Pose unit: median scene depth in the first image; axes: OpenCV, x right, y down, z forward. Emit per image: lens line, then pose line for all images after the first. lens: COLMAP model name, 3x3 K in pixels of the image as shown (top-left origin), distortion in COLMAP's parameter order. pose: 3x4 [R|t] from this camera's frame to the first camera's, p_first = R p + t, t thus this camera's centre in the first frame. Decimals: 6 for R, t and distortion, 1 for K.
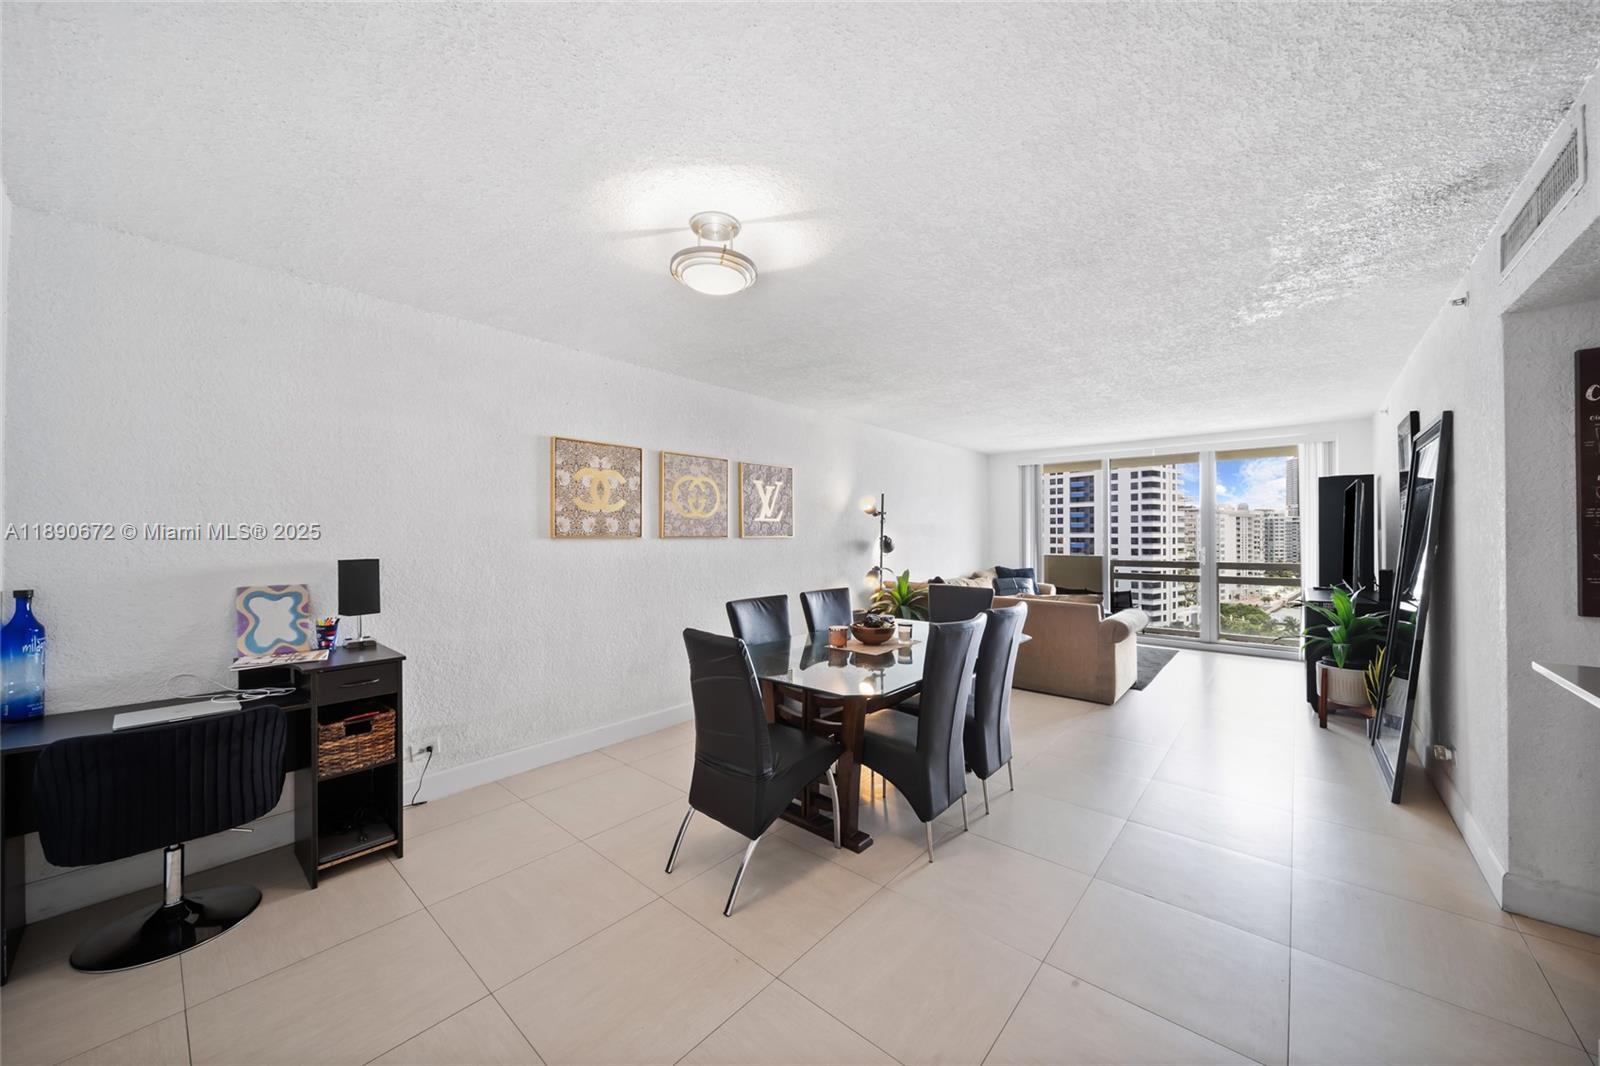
lens RADIAL K [[559.7, 0, 794.0], [0, 559.7, 533.6], [0, 0, 1]] dist [-0.000365, -0.001070]
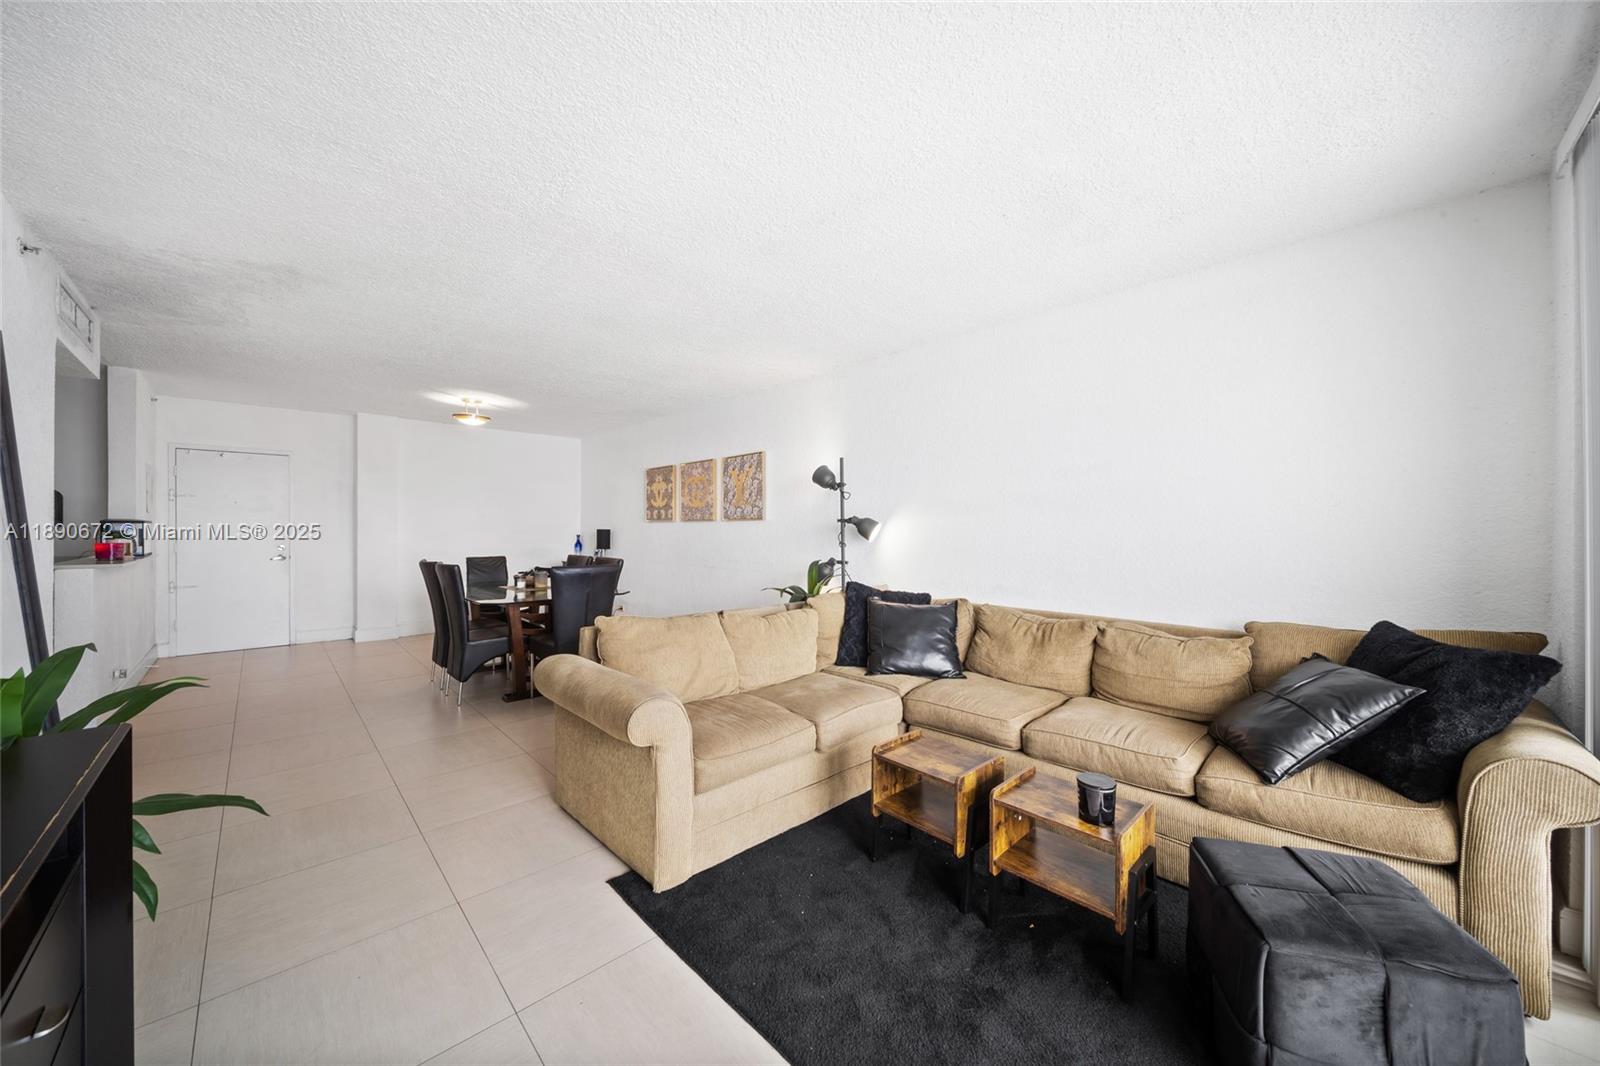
lens RADIAL K [[559.7, 0, 796.6], [0, 559.7, 530.5], [0, 0, 1]] dist [-0.000365, -0.001070]
pose [[-0.087019, 0.001267, -0.996206, 1.209839], [-0.004949, 0.999986, 0.001704, 0.028032], [0.996194, 0.005079, -0.087011, 1.398825]]
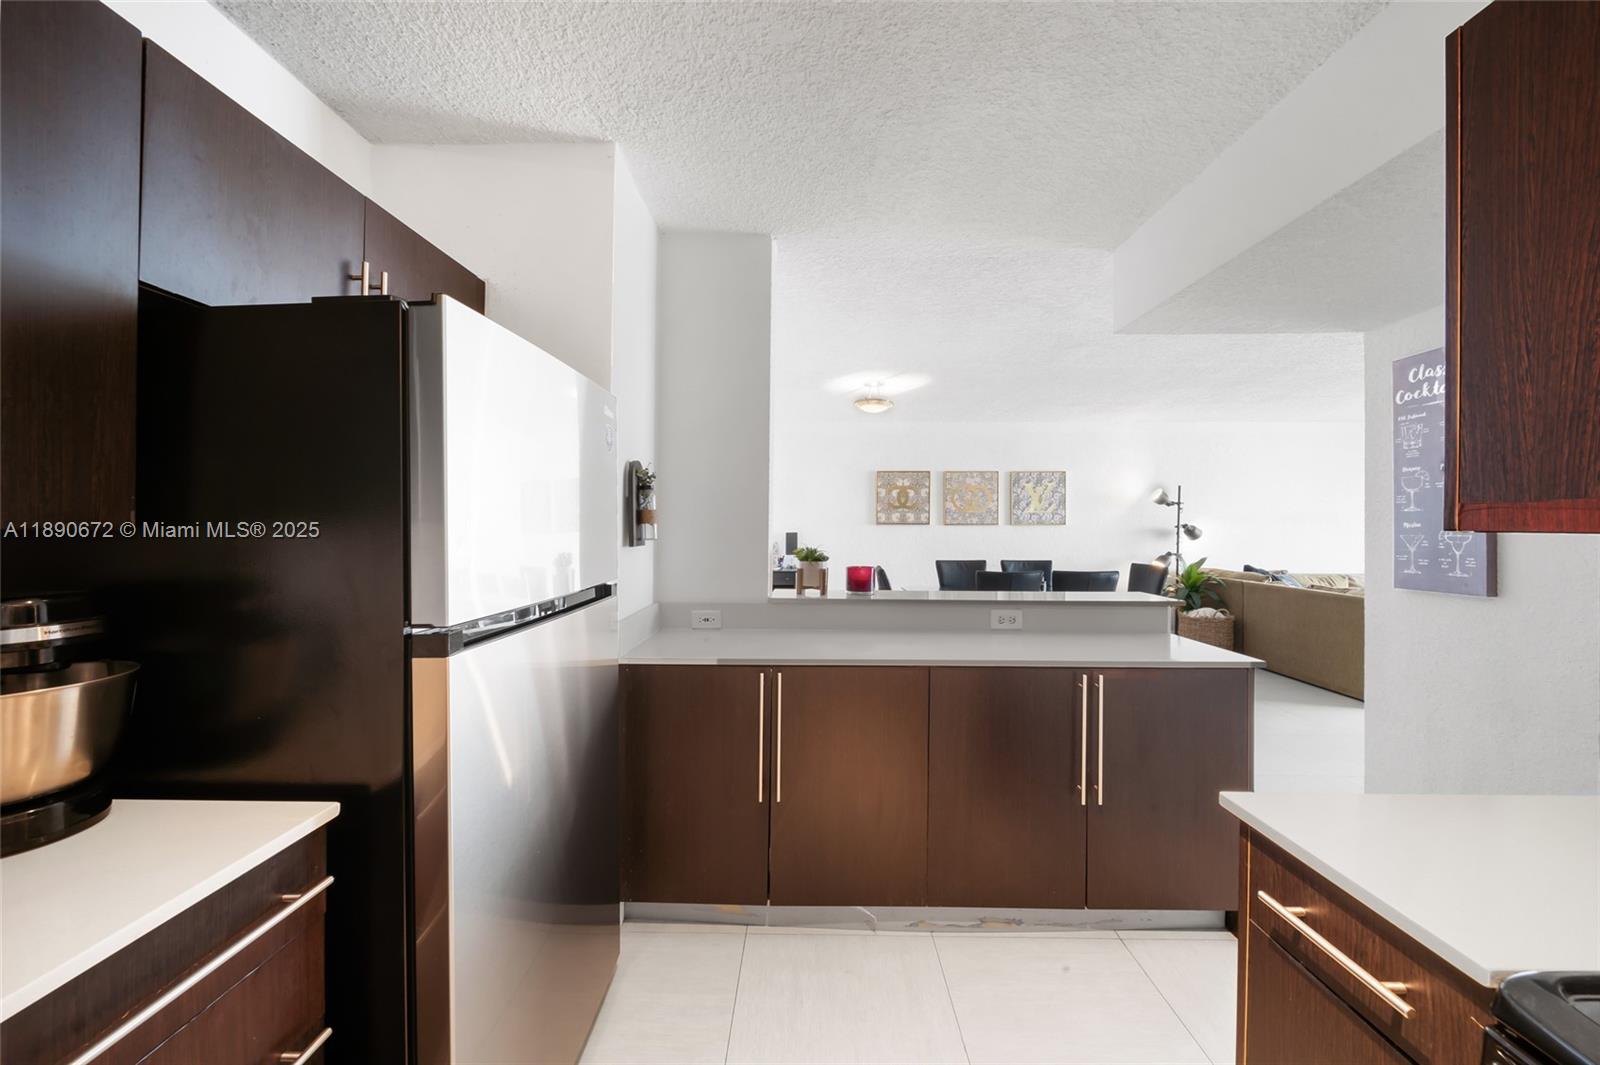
lens RADIAL K [[559.7, 0, 800.3], [0, 559.7, 522.3], [0, 0, 1]] dist [-0.000365, -0.001070]
pose [[0.646218, -0.004920, -0.763137, 0.707583], [-0.000166, 0.999978, -0.006588, 0.010797], [0.763153, 0.004384, 0.646203, -0.353612]]
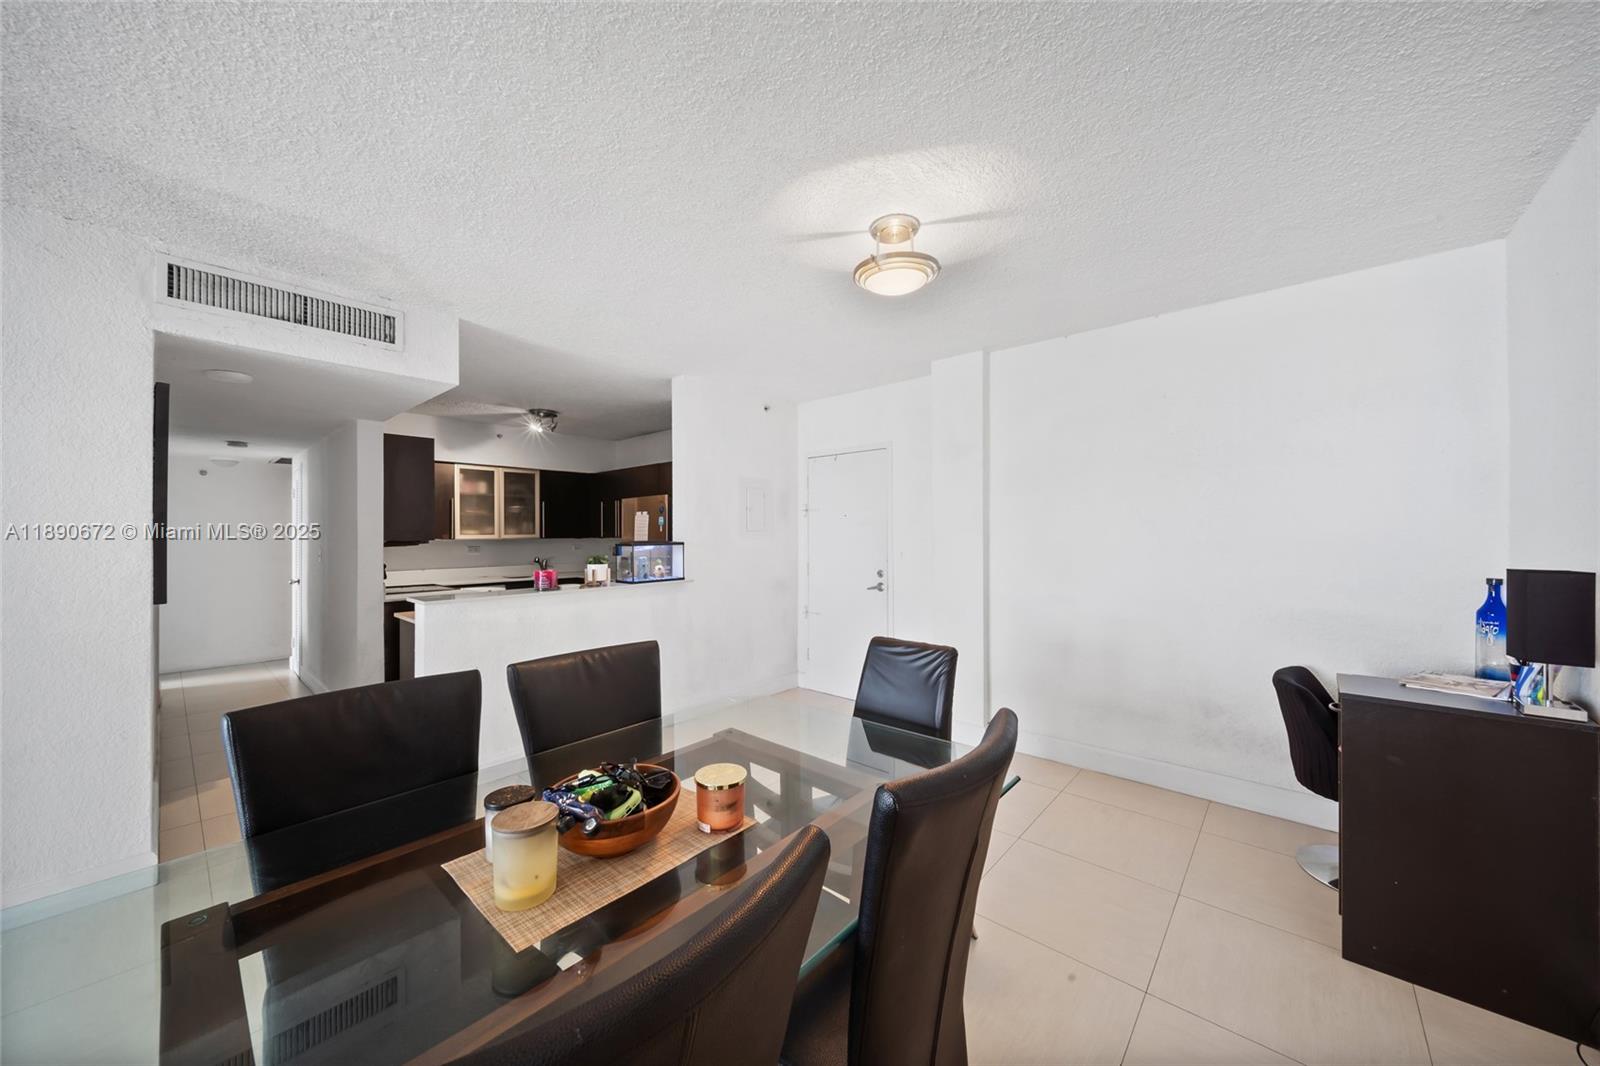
lens RADIAL K [[559.7, 0, 807.8], [0, 559.7, 532.1], [0, 0, 1]] dist [-0.000365, -0.001070]
pose [[-0.999957, 0.002915, -0.008755, 0.019965], [0.002938, 0.999992, -0.002640, 0.002867], [0.008747, -0.002665, -0.999958, 1.019081]]
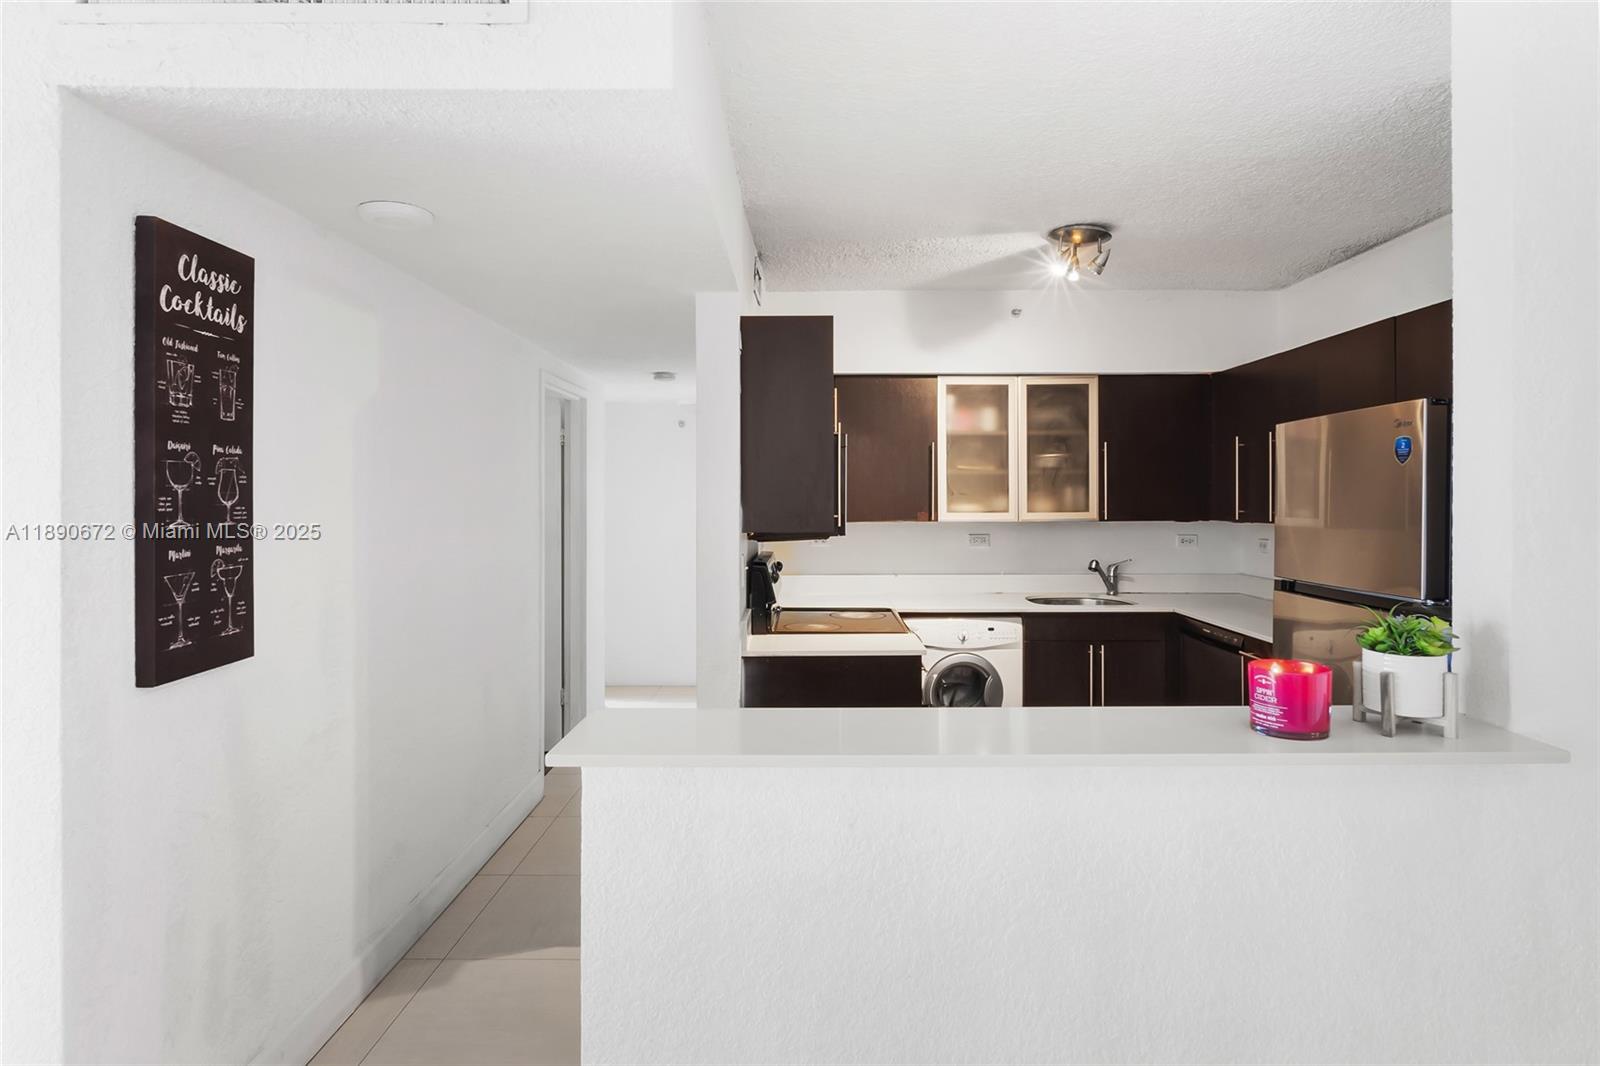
lens RADIAL K [[860.6, 0, 807.0], [0, 860.6, 497.7], [0, 0, 1]] dist [-0.000466, 0.001143]
pose [[-0.657013, -0.001089, 0.753878, 0.154464], [0.000995, 0.999997, 0.002311, -0.018957], [-0.753878, 0.002268, -0.657010, 0.482630]]
